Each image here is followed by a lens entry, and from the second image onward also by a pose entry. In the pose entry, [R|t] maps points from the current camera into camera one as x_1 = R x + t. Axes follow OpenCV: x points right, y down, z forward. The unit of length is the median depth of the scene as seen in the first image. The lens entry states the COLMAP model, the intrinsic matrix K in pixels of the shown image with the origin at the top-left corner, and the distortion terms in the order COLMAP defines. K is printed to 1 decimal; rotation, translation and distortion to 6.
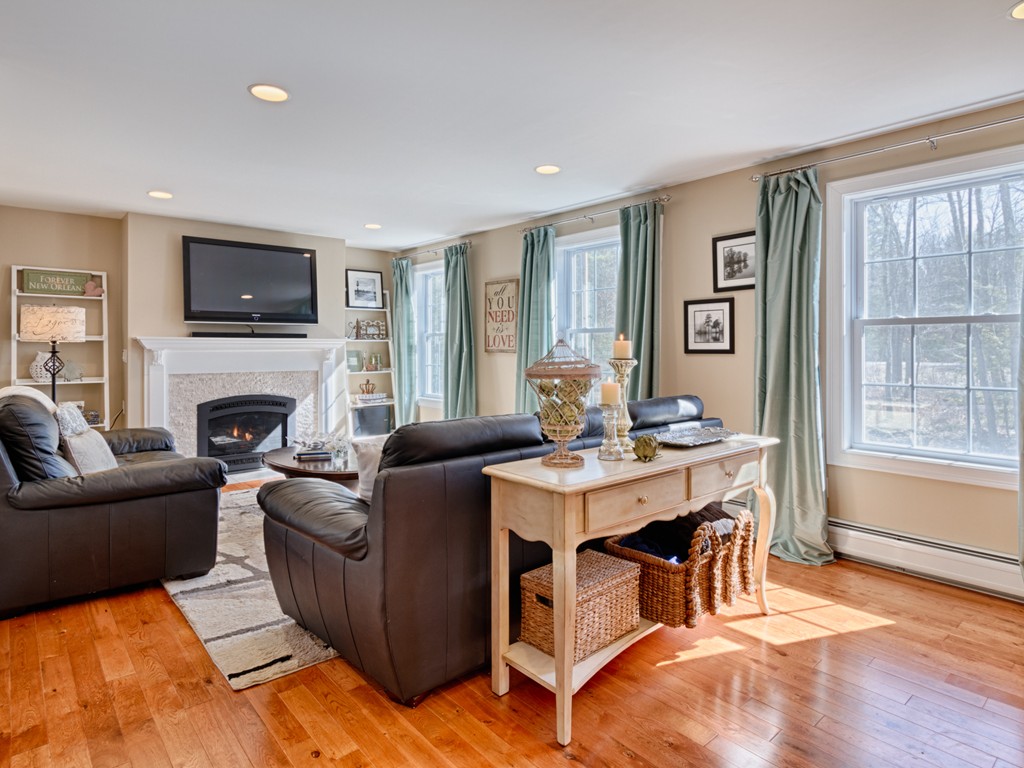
lens RADIAL K [[597.1, 0, 521.7], [0, 597.1, 345.6], [0, 0, 1]] dist [0.000224, -0.001298]
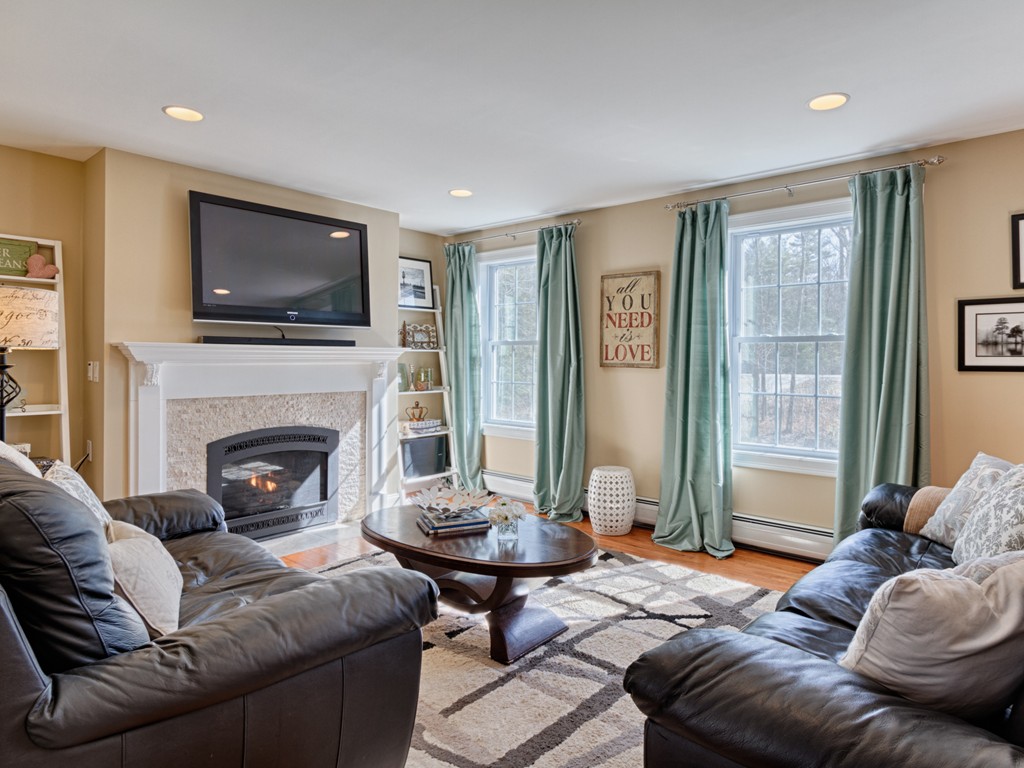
lens RADIAL K [[613.7, 0, 542.1], [0, 613.7, 361.1], [0, 0, 1]] dist [-0.001471, 0.000473]
pose [[0.987129, 0.004451, 0.159863, -0.271693], [-0.005482, 0.999967, 0.006014, -0.000603], [-0.159831, -0.006813, 0.987121, 0.247573]]
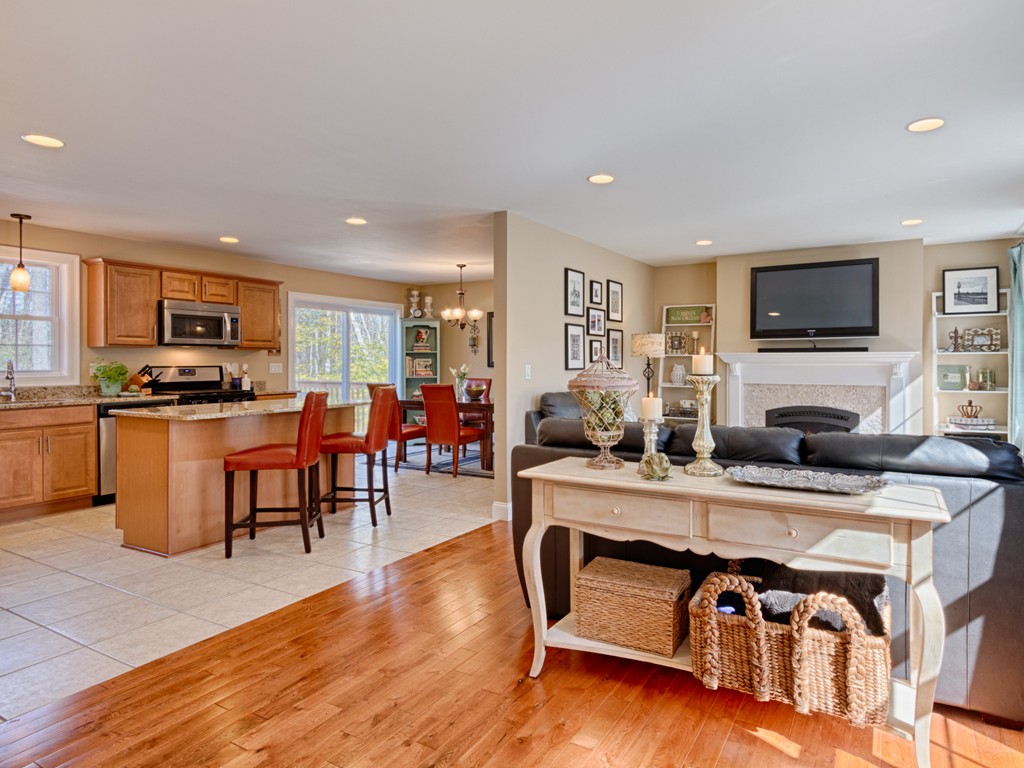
lens RADIAL K [[613.7, 0, 542.1], [0, 613.7, 361.1], [0, 0, 1]] dist [-0.001471, 0.000473]
pose [[0.303394, -0.000810, -0.952865, 0.445168], [0.001875, 0.999998, -0.000253, 0.002105], [0.952863, -0.001710, 0.303395, 0.216535]]
